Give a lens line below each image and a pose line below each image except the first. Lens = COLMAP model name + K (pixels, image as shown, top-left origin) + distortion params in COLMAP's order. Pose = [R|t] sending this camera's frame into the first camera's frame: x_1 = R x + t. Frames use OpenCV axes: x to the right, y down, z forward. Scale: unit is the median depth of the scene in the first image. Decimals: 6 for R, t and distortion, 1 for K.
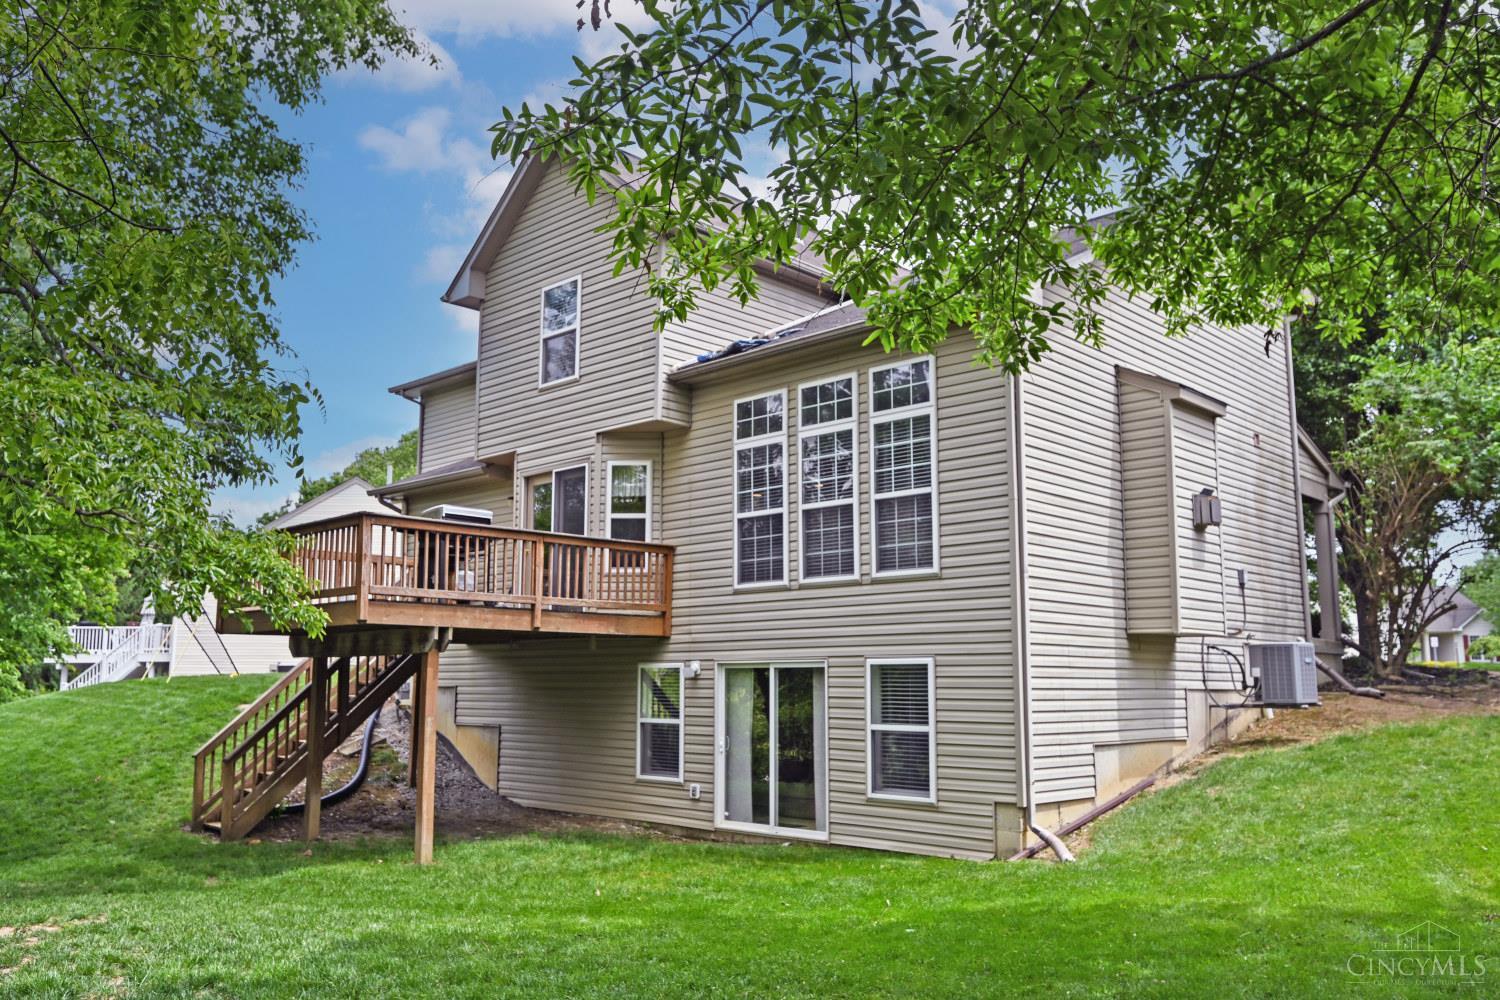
lens RADIAL K [[1211.9, 0, 750.0], [0, 1211.9, 500.0], [0, 0, 1]] dist [-0.011915, 0.004935]
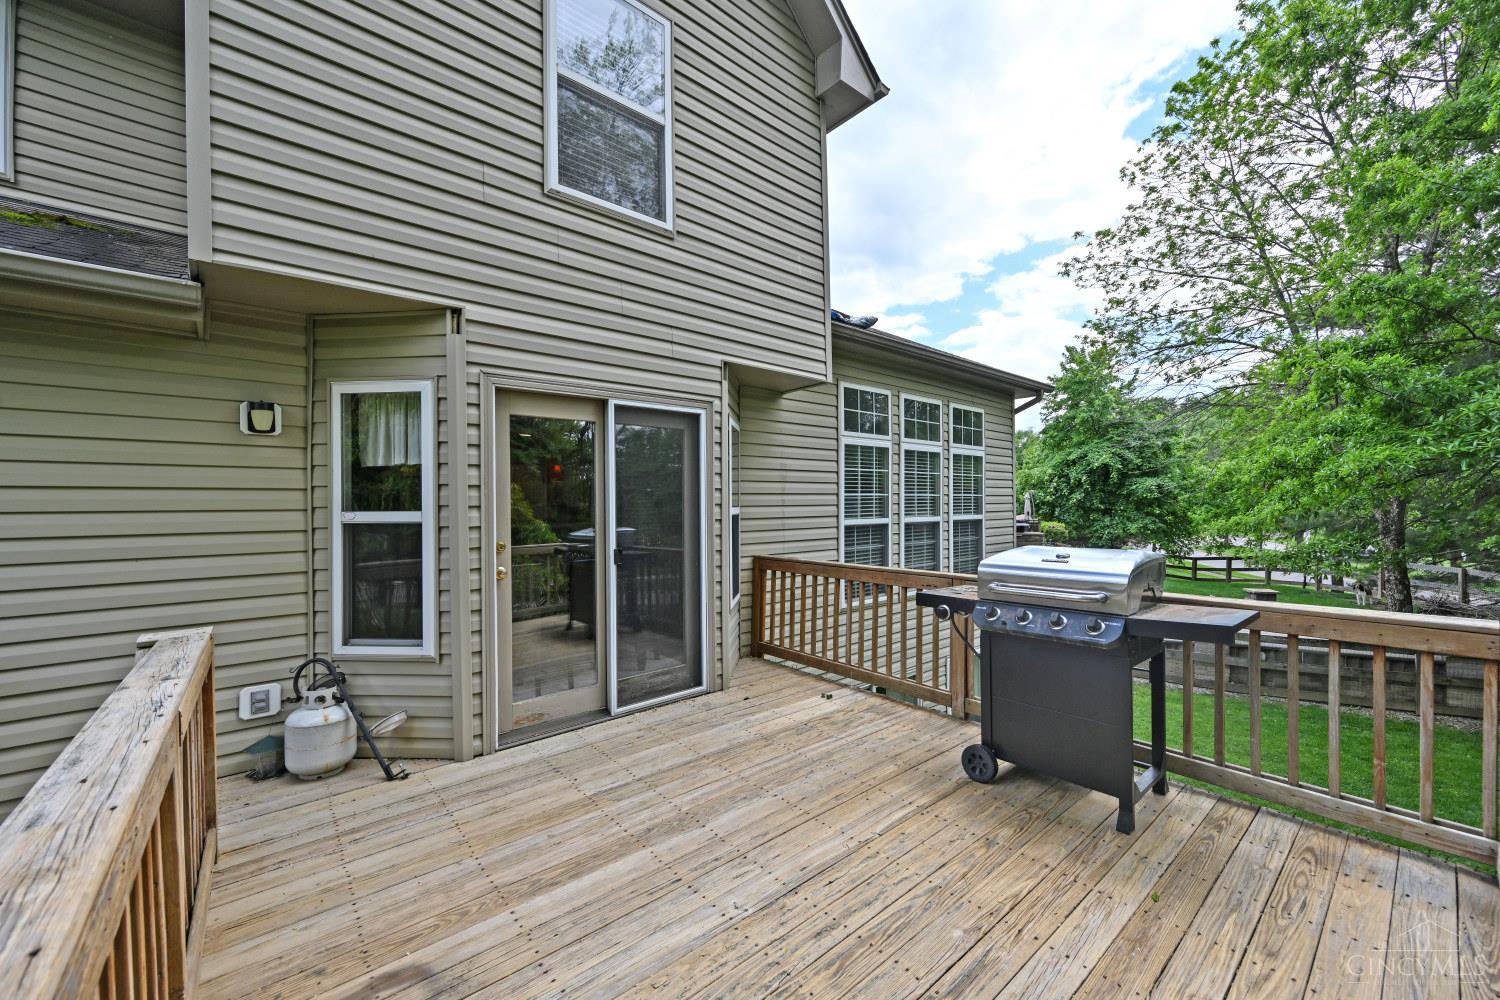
lens RADIAL K [[601.5, 0, 750.0], [0, 601.5, 500.0], [0, 0, 1]] dist [-0.002188, -0.000175]
pose [[0.086353, 0.002406, 0.996262, -0.399747], [-0.151548, 0.988391, 0.010749, 0.002969], [-0.984671, -0.151910, 0.085716, 0.948270]]
